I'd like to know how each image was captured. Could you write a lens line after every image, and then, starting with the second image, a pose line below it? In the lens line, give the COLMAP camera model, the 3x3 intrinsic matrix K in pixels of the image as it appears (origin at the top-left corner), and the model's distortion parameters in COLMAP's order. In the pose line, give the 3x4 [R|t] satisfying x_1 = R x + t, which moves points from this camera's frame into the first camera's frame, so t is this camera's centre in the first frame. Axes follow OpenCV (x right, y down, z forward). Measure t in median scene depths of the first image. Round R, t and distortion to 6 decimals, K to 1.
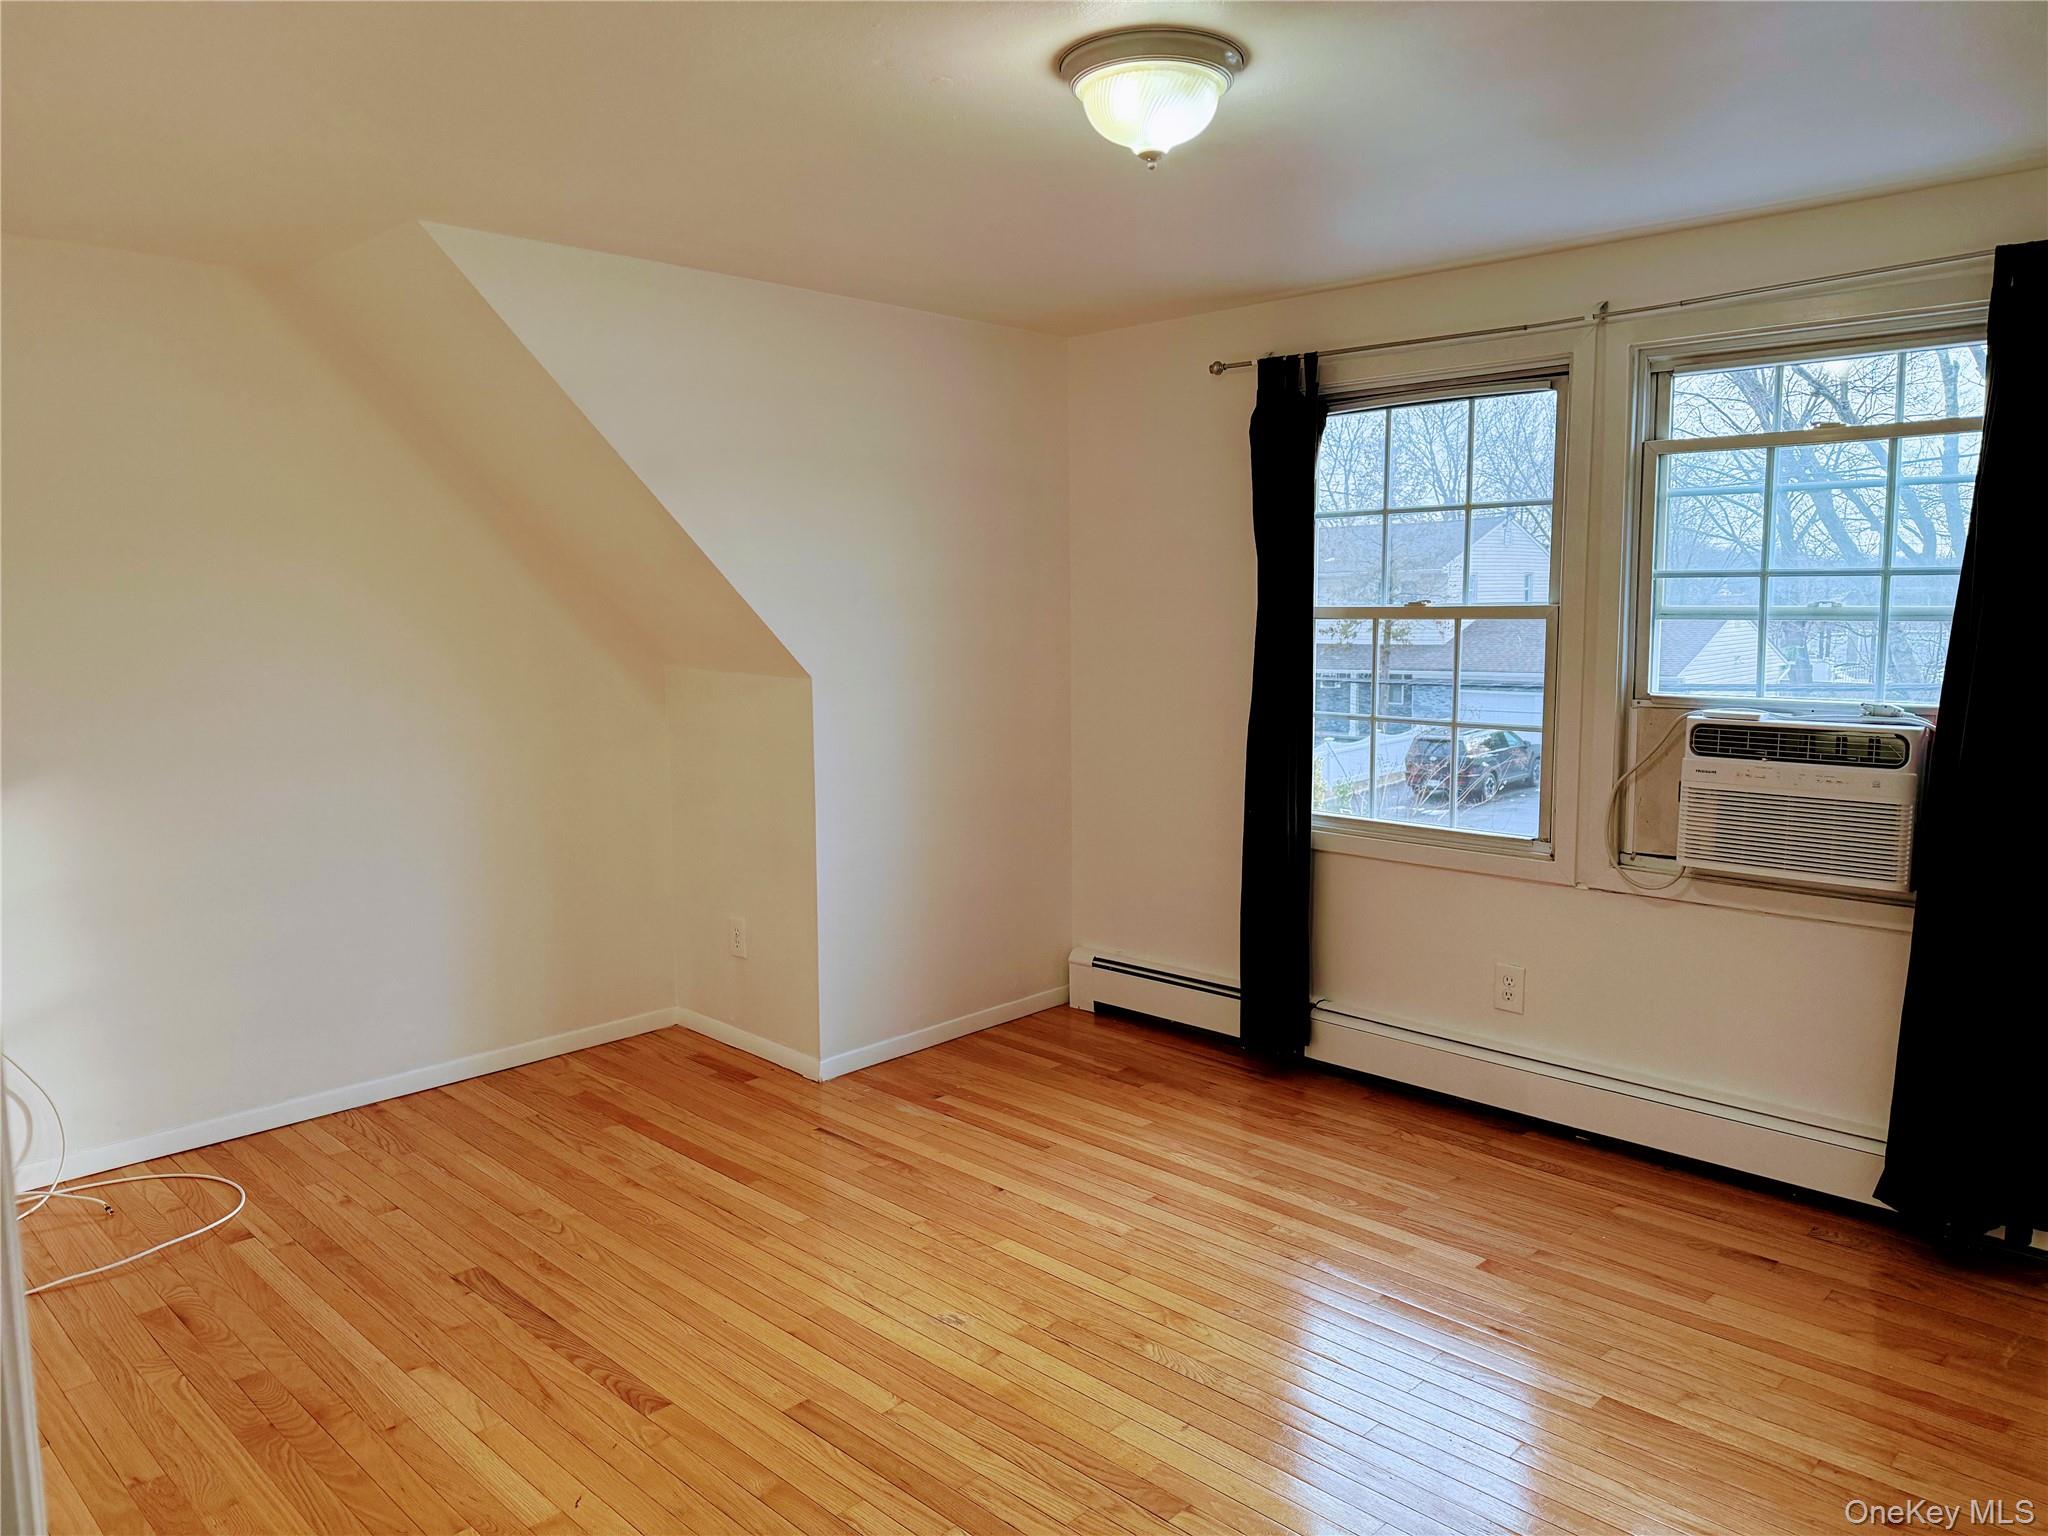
lens RADIAL K [[1443.7, 0, 1022.5], [0, 1443.7, 785.0], [0, 0, 1]] dist [0.078682, -0.071742]
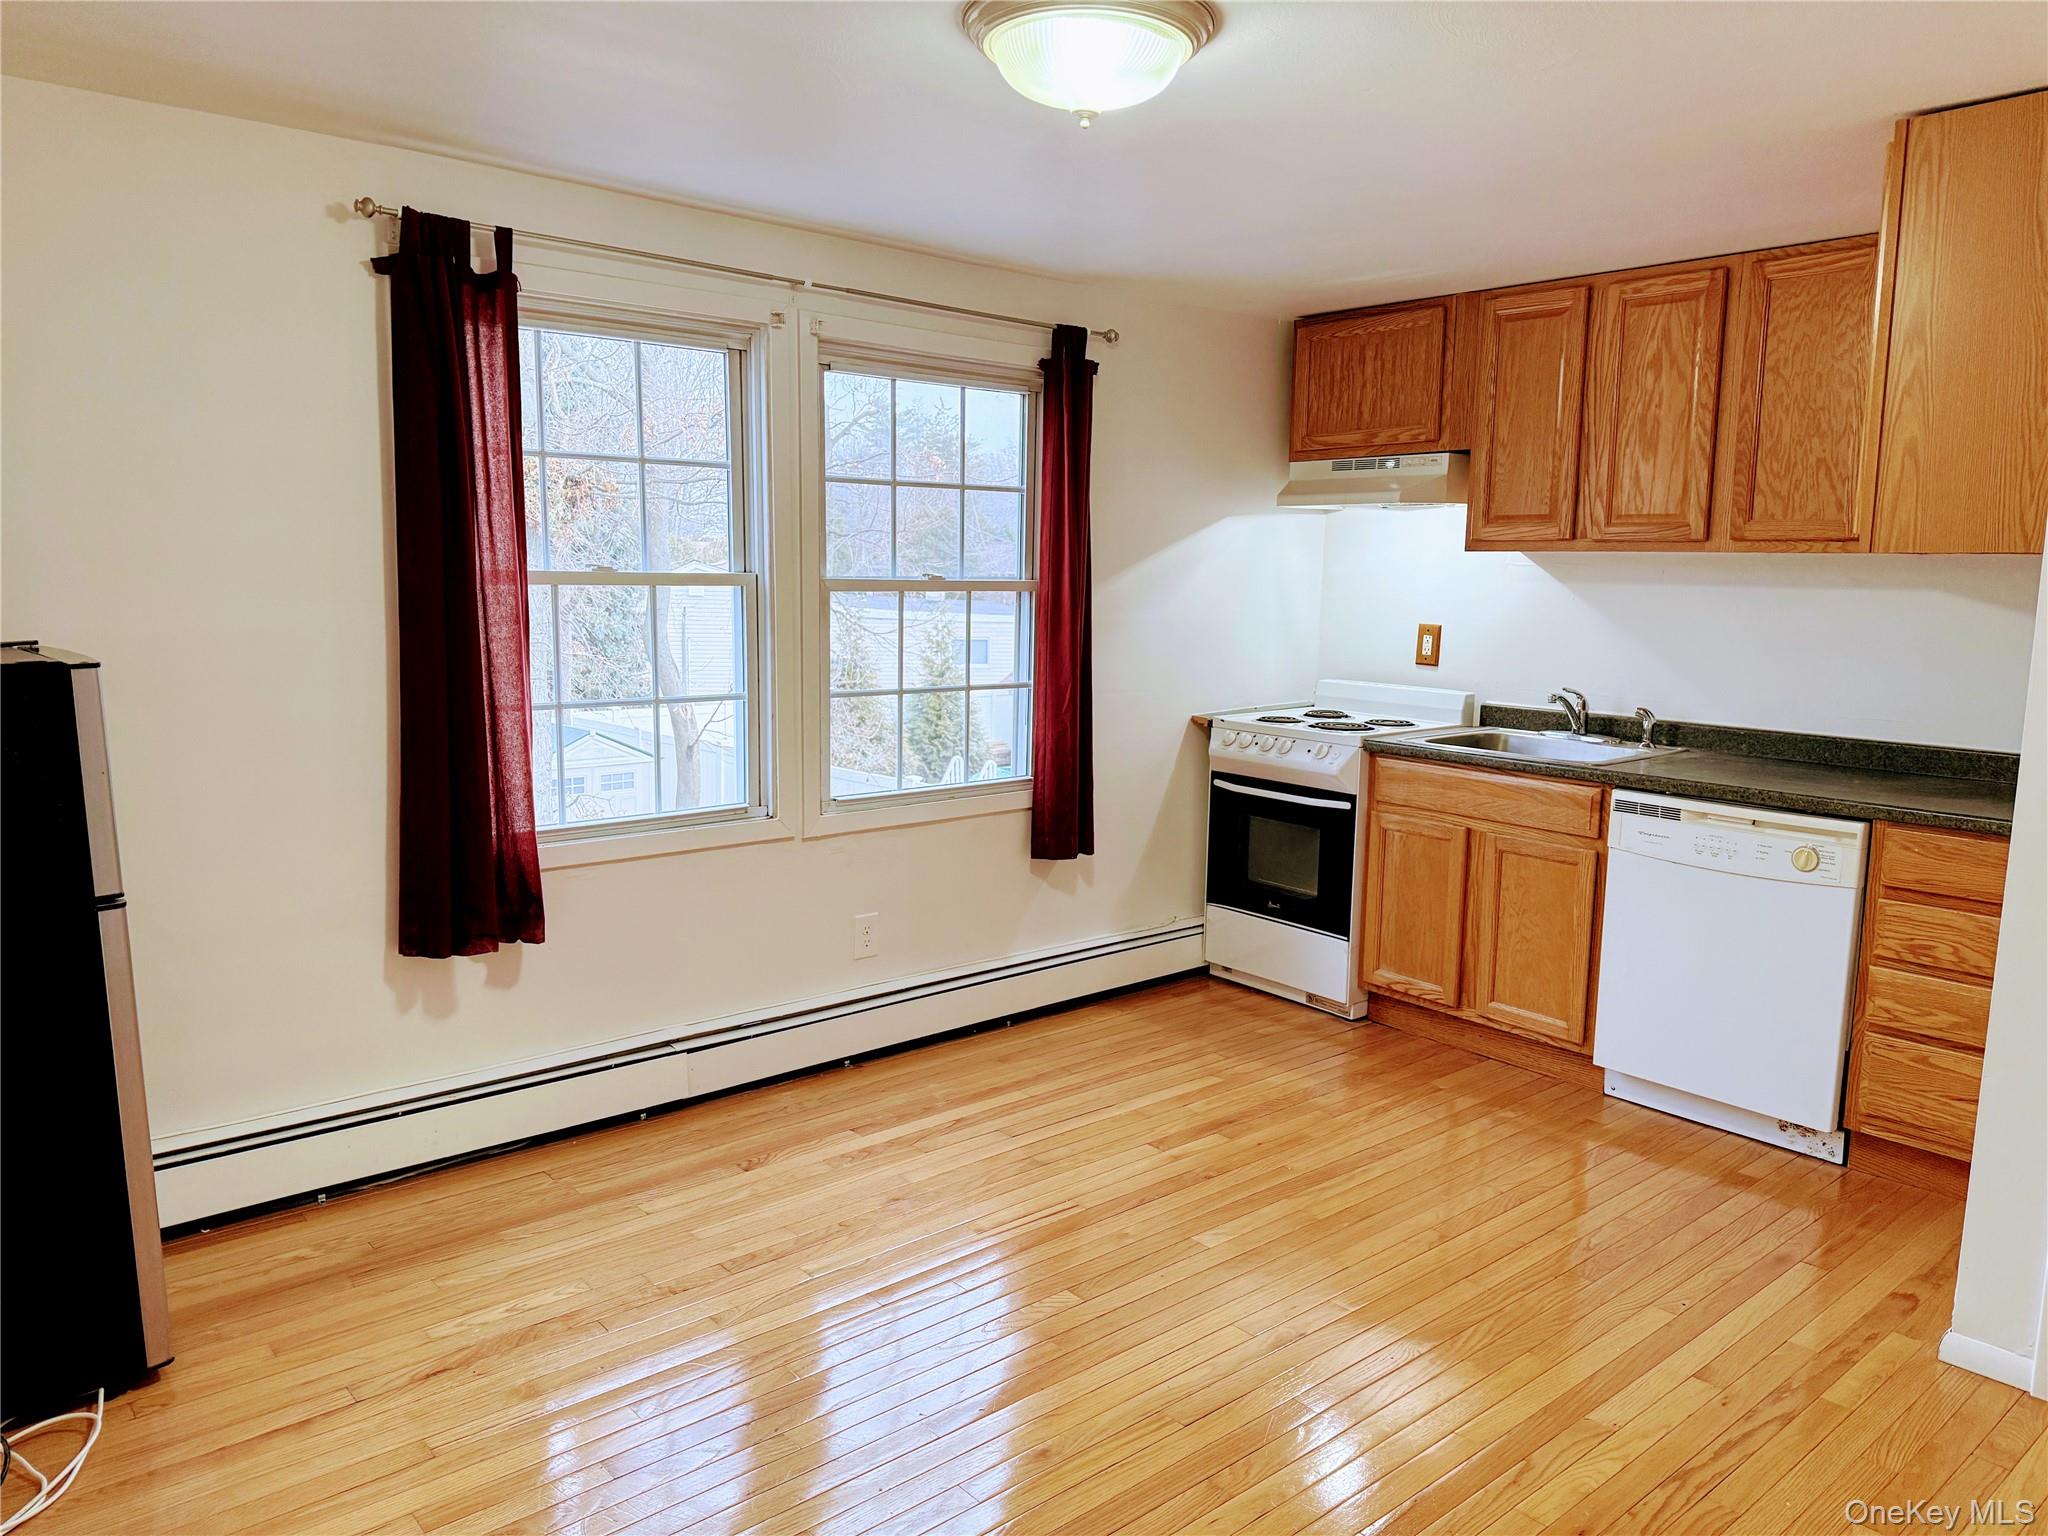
lens RADIAL K [[1443.7, 0, 1022.5], [0, 1443.7, 785.0], [0, 0, 1]] dist [0.078682, -0.071742]
pose [[0.055452, -0.141986, 0.988314, -0.708440], [0.099871, 0.985662, 0.136001, -0.104079], [-0.993454, 0.091163, 0.068837, 0.817671]]
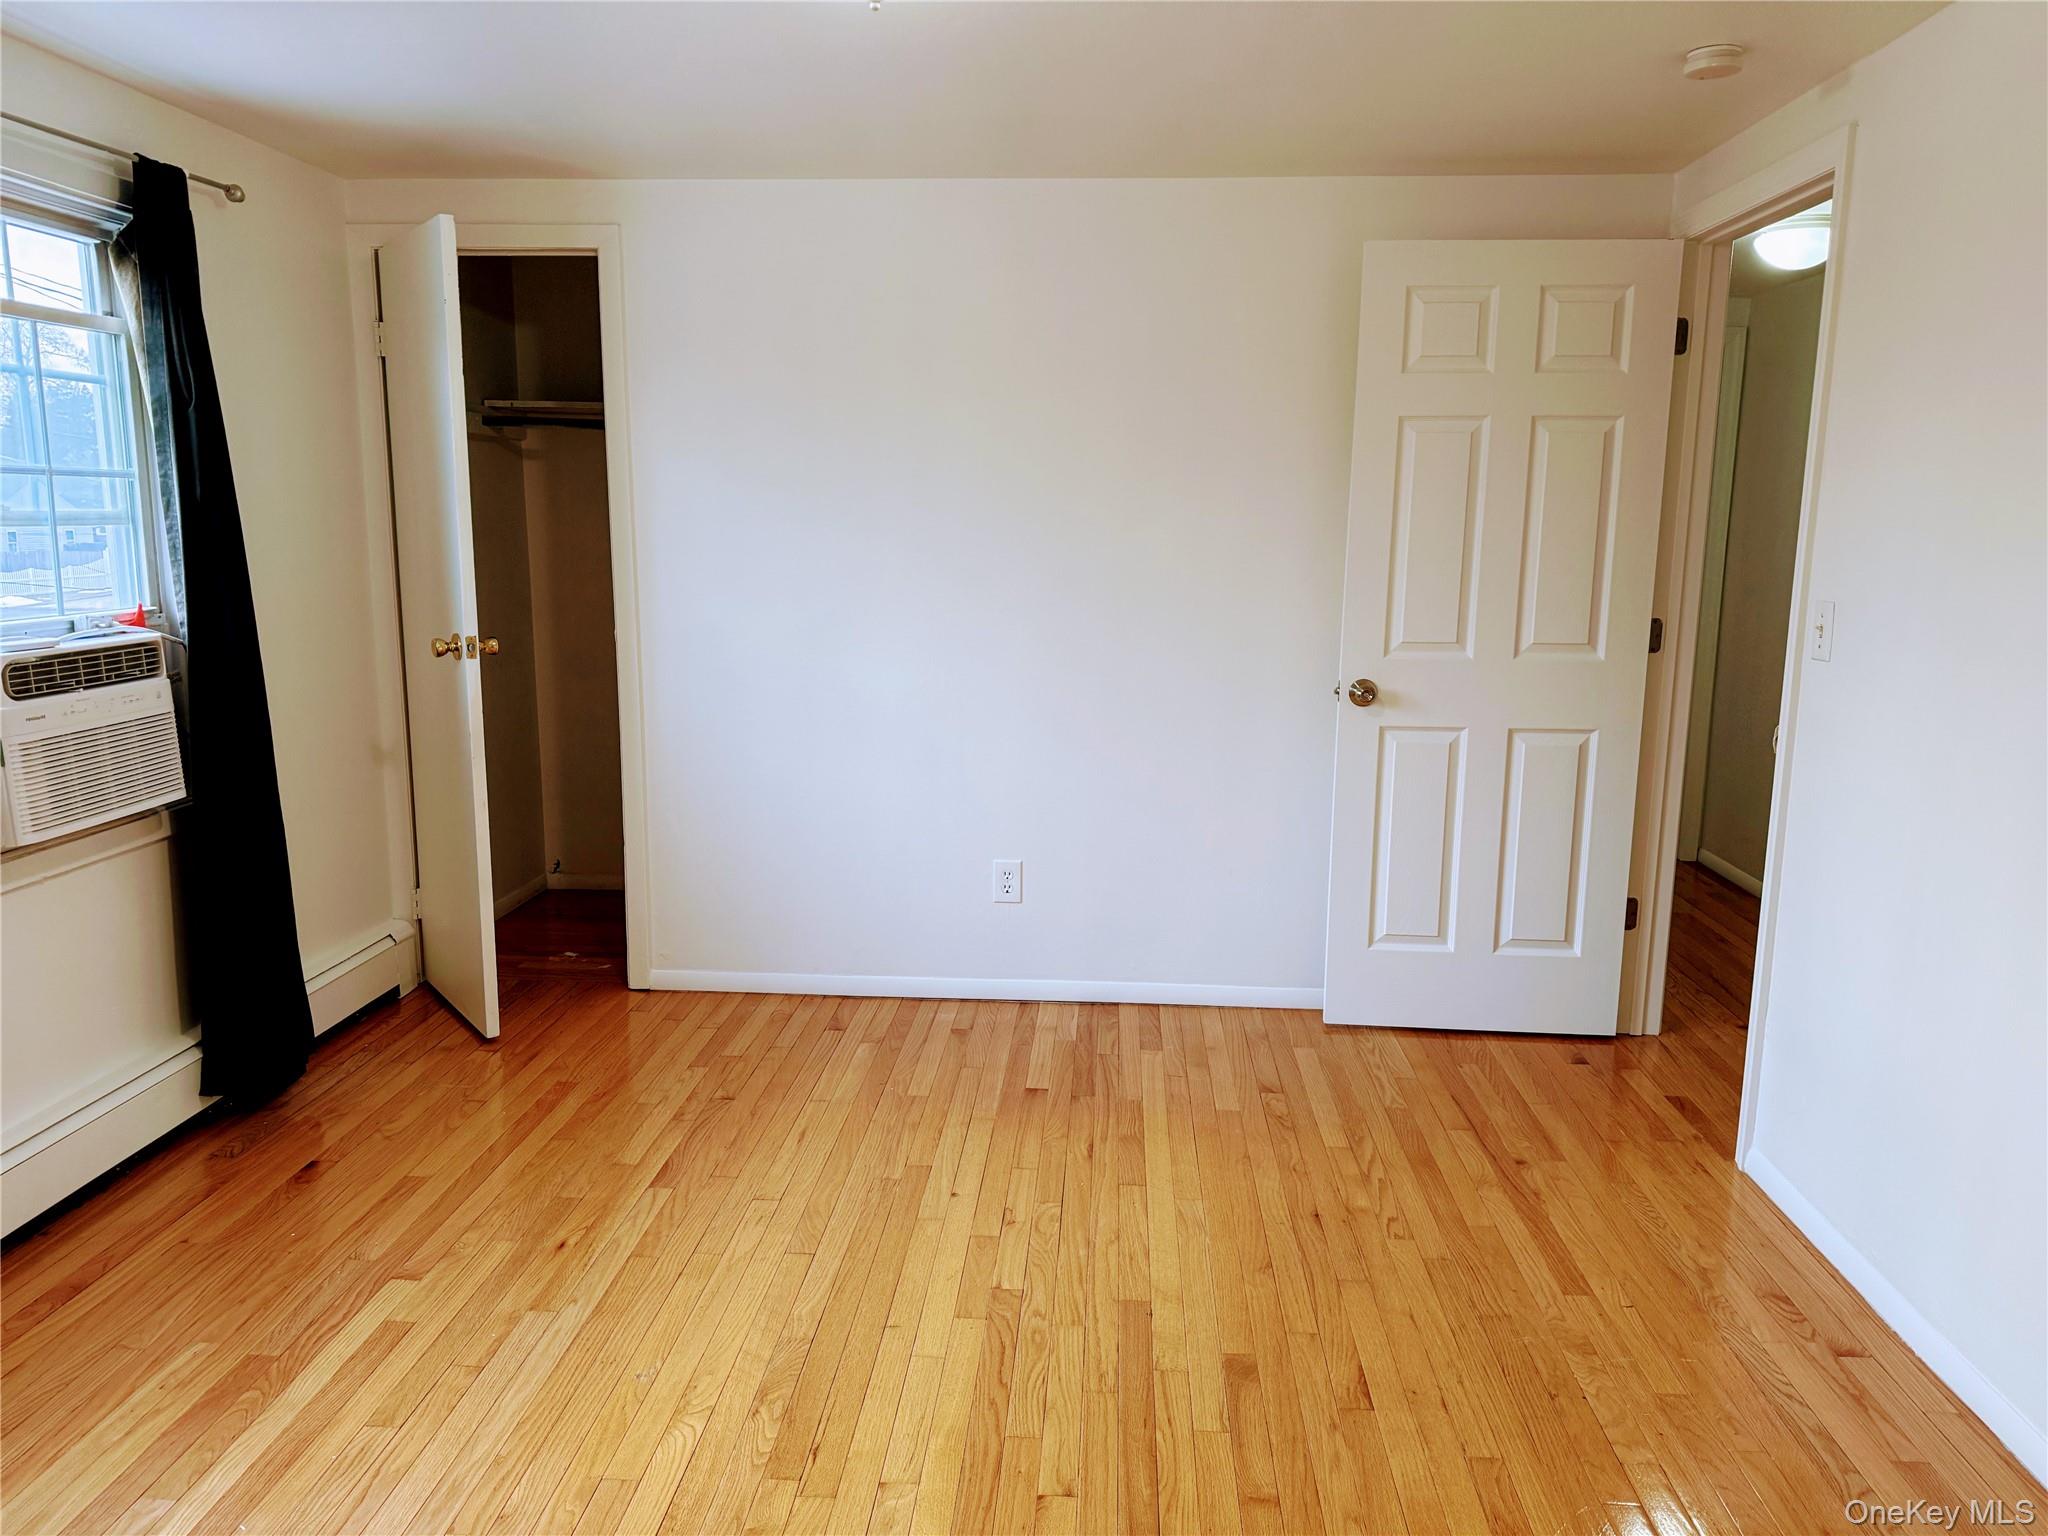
lens RADIAL K [[1443.7, 0, 1022.5], [0, 1443.7, 785.0], [0, 0, 1]] dist [0.078682, -0.071742]
pose [[-0.652498, -0.137577, 0.745197, -0.499428], [0.095751, 0.960531, 0.261172, -0.135871], [-0.751716, 0.241768, -0.613572, 1.126138]]
